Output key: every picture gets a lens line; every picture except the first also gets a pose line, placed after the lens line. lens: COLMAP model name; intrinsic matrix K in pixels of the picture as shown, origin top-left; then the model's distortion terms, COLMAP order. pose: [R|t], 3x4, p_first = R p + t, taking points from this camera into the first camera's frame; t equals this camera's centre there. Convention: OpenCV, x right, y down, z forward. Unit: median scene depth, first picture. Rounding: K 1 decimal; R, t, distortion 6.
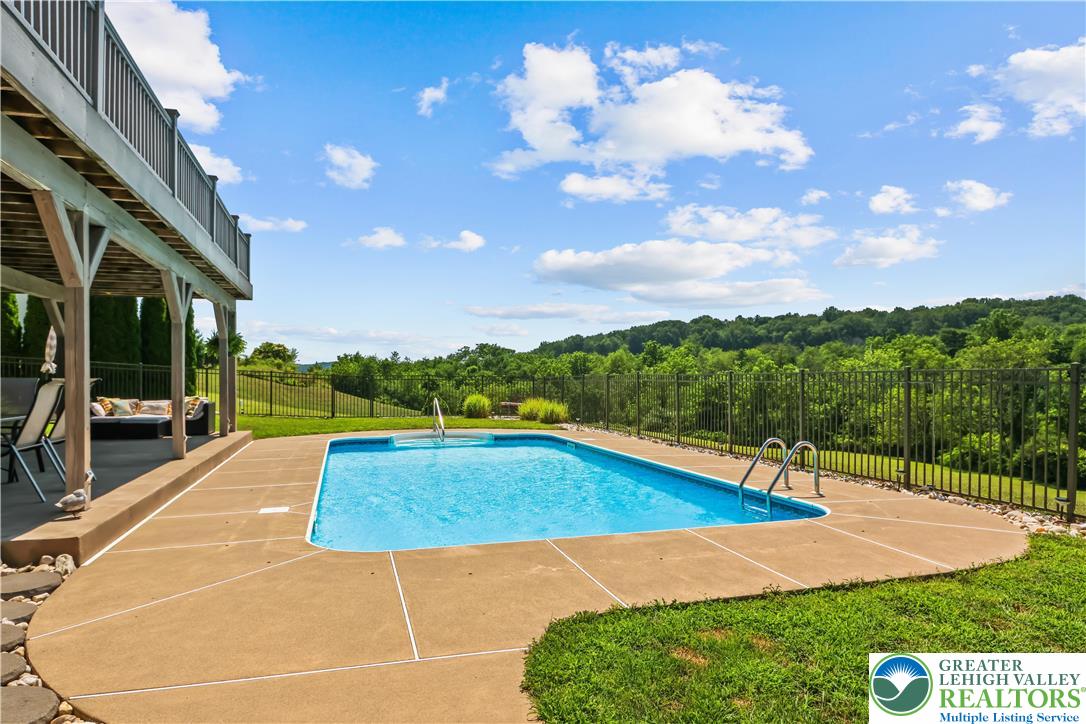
lens RADIAL K [[643.4, 0, 529.0], [0, 643.4, 376.4], [0, 0, 1]] dist [-0.008052, -0.000172]
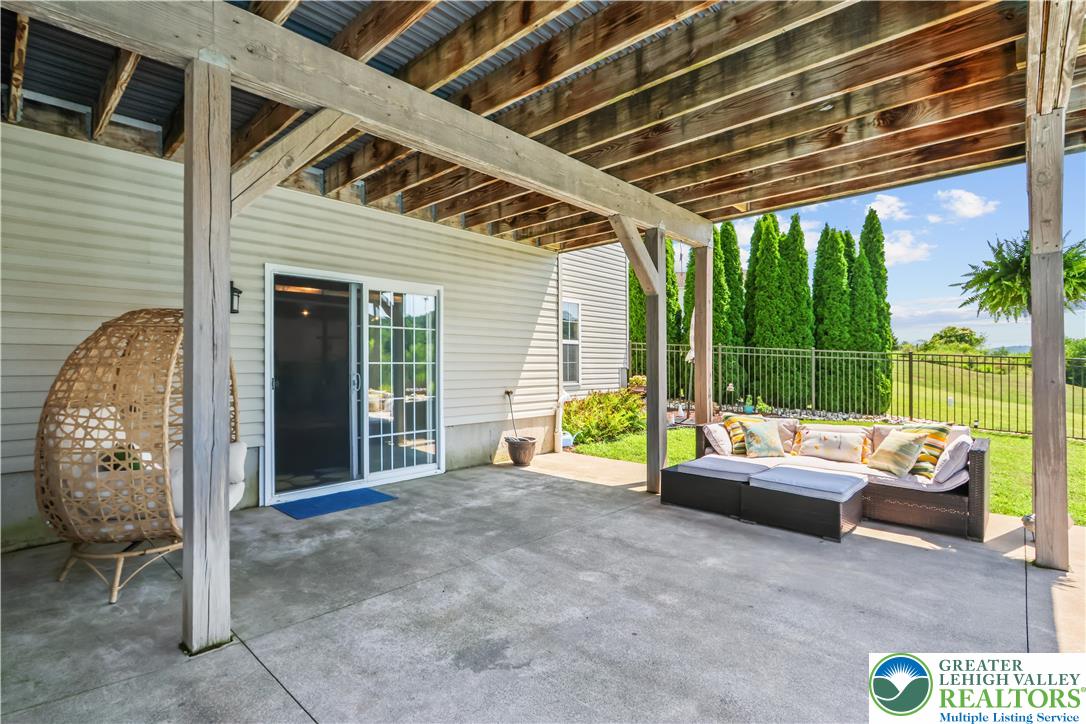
lens RADIAL K [[512.6, 0, 541.5], [0, 512.6, 363.9], [0, 0, 1]] dist [-0.017815, 0.000165]
pose [[0.499929, -0.006244, -0.866044, -0.319046], [0.008342, 0.999962, -0.002393, -0.004297], [0.866026, -0.006028, 0.499962, 0.548448]]
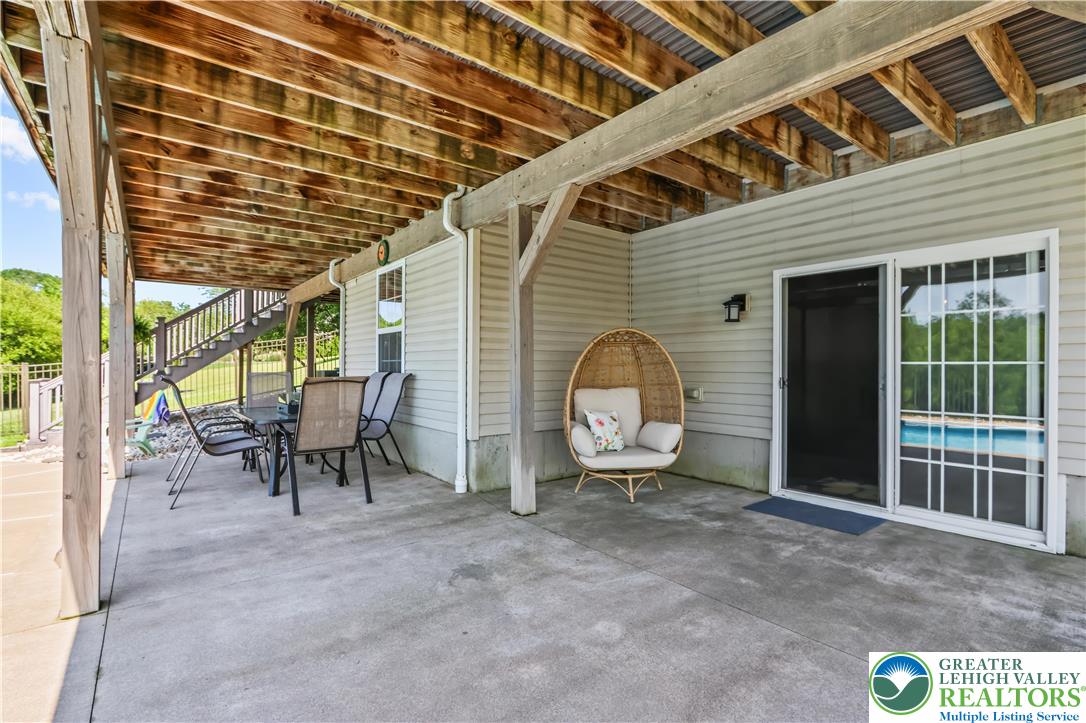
lens RADIAL K [[512.6, 0, 541.5], [0, 512.6, 363.4], [0, 0, 1]] dist [-0.017815, 0.000165]
pose [[-0.934193, -0.005520, -0.356725, -0.404148], [-0.002143, 0.999949, -0.009862, -0.003335], [0.356761, -0.008448, -0.934157, 0.801044]]
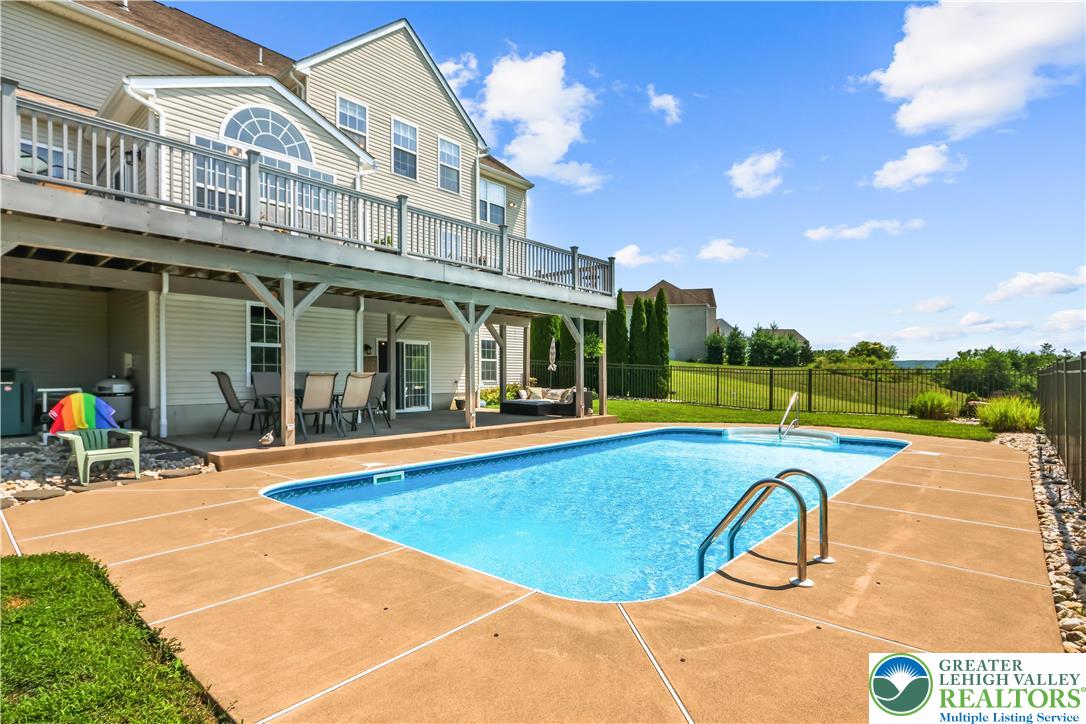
lens RADIAL K [[538.5, 0, 538.6], [0, 538.5, 377.7], [0, 0, 1]] dist [-0.012437, 0.000212]
pose [[0.536703, 0.000618, -0.843771, 0.334731], [0.005768, 0.999974, 0.004402, 0.006163], [0.843752, -0.007230, 0.536685, 0.281108]]
